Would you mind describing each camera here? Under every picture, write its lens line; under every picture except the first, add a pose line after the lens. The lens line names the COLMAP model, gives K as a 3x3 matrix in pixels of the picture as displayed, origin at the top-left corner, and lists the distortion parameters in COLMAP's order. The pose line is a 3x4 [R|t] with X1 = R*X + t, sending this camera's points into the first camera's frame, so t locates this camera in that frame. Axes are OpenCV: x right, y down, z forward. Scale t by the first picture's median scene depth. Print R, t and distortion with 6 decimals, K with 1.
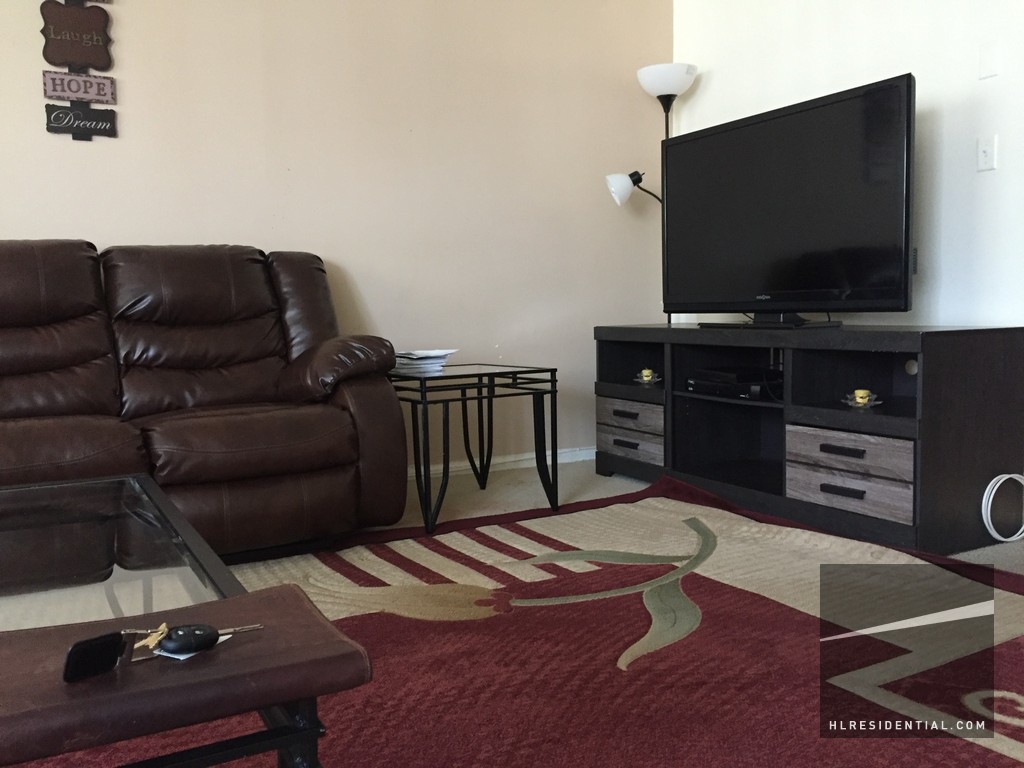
lens RADIAL K [[864.9, 0, 507.9], [0, 864.9, 385.7], [0, 0, 1]] dist [0.106904, -0.145148]
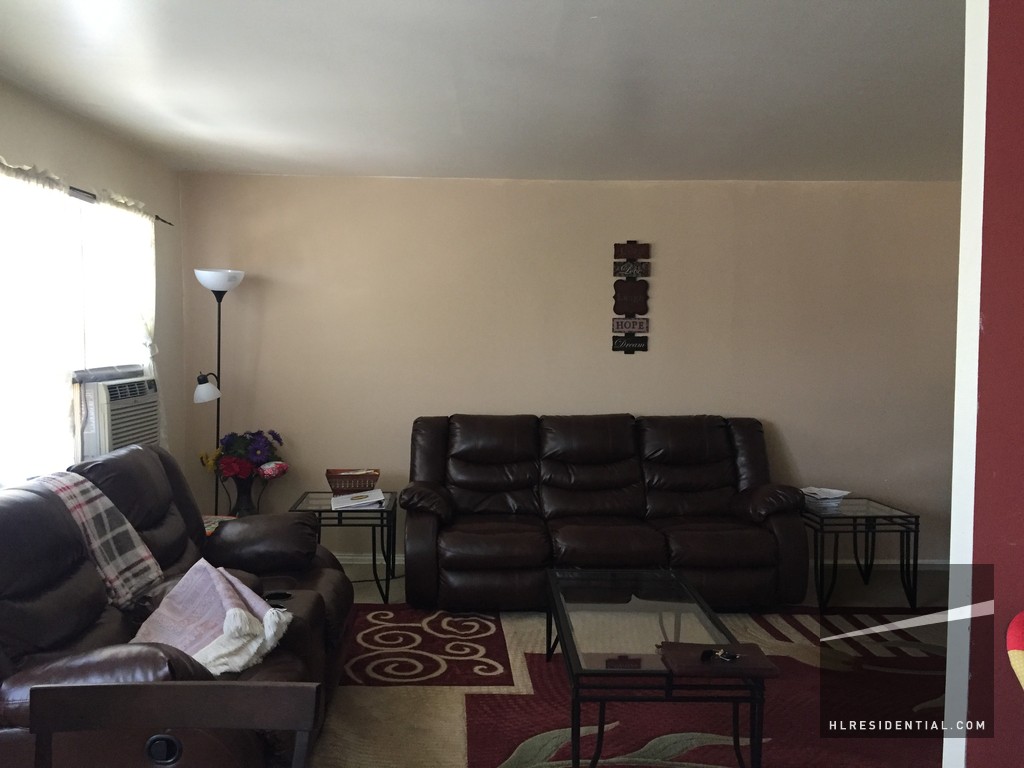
lens RADIAL K [[864.9, 0, 507.9], [0, 864.9, 385.7], [0, 0, 1]] dist [0.106904, -0.145148]
pose [[0.887004, 0.053773, -0.458619, 0.111425], [-0.063950, 0.997931, -0.006677, -0.190963], [0.457311, 0.035251, 0.888608, -0.689604]]
